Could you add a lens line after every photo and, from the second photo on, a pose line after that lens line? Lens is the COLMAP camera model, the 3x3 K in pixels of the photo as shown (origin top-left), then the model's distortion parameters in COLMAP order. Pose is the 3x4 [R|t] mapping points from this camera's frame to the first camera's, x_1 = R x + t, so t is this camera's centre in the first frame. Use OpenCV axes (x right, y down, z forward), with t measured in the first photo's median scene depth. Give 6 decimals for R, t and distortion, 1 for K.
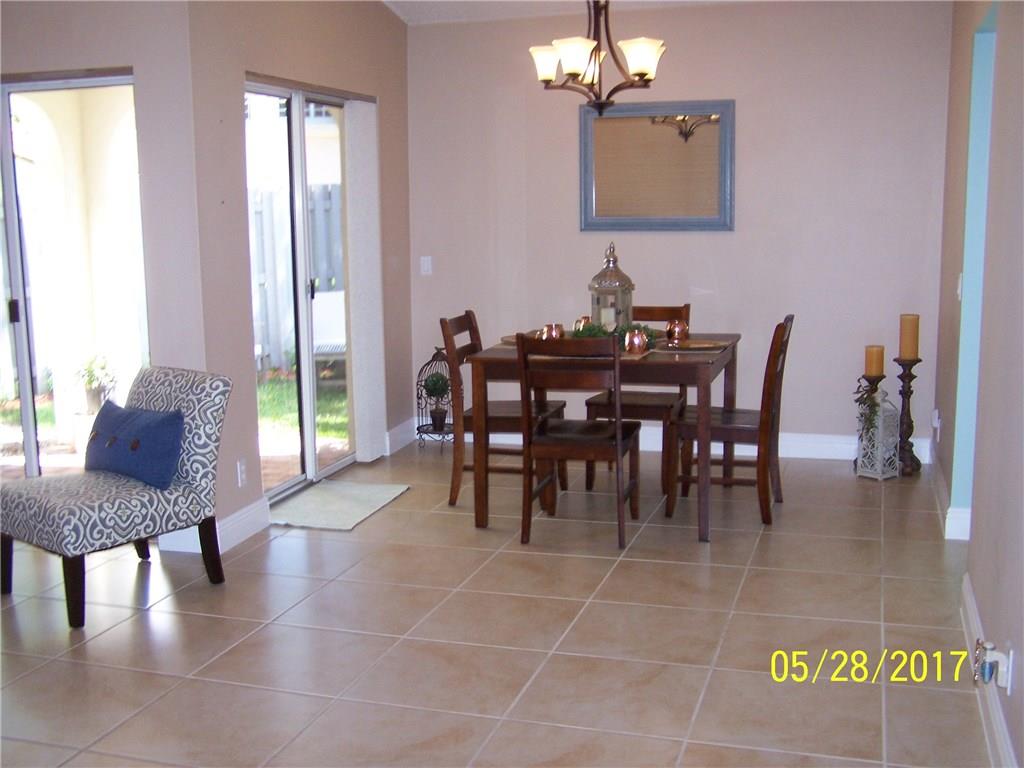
lens RADIAL K [[1153.3, 0, 502.6], [0, 1153.3, 400.9], [0, 0, 1]] dist [-0.211258, 0.378678]
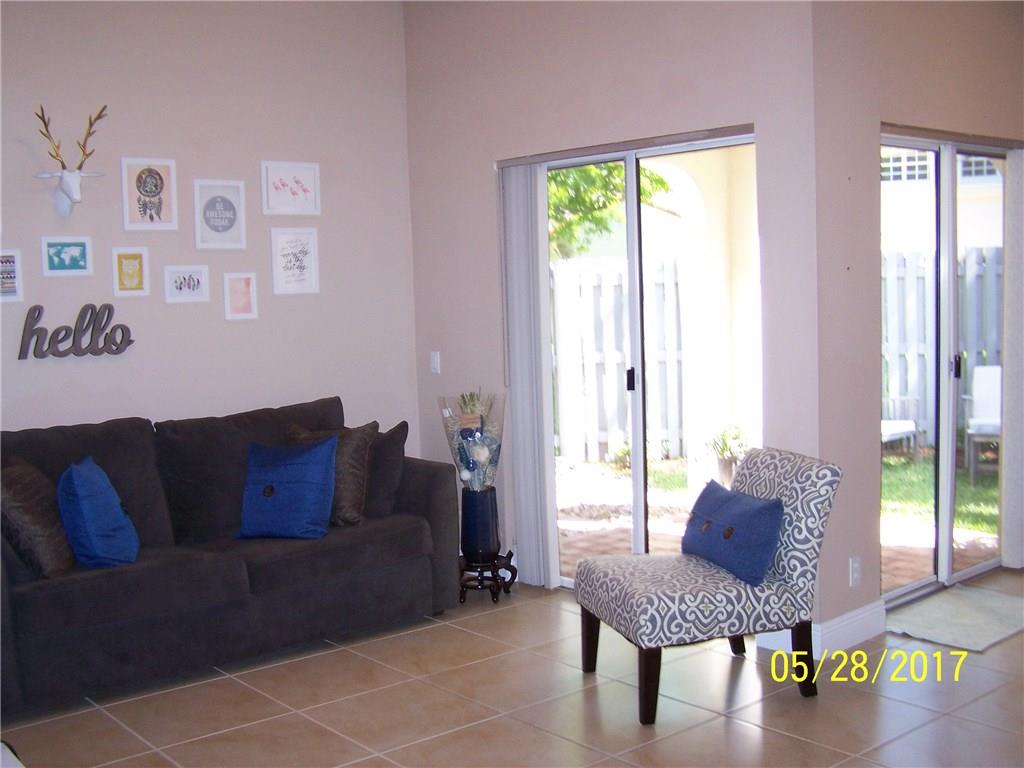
lens RADIAL K [[1153.3, 0, 502.6], [0, 1153.3, 400.9], [0, 0, 1]] dist [-0.211258, 0.378678]
pose [[0.835952, 0.043929, -0.547042, 0.021162], [-0.074214, 0.996684, -0.033372, -0.022525], [0.543762, 0.068496, 0.836440, 0.121878]]
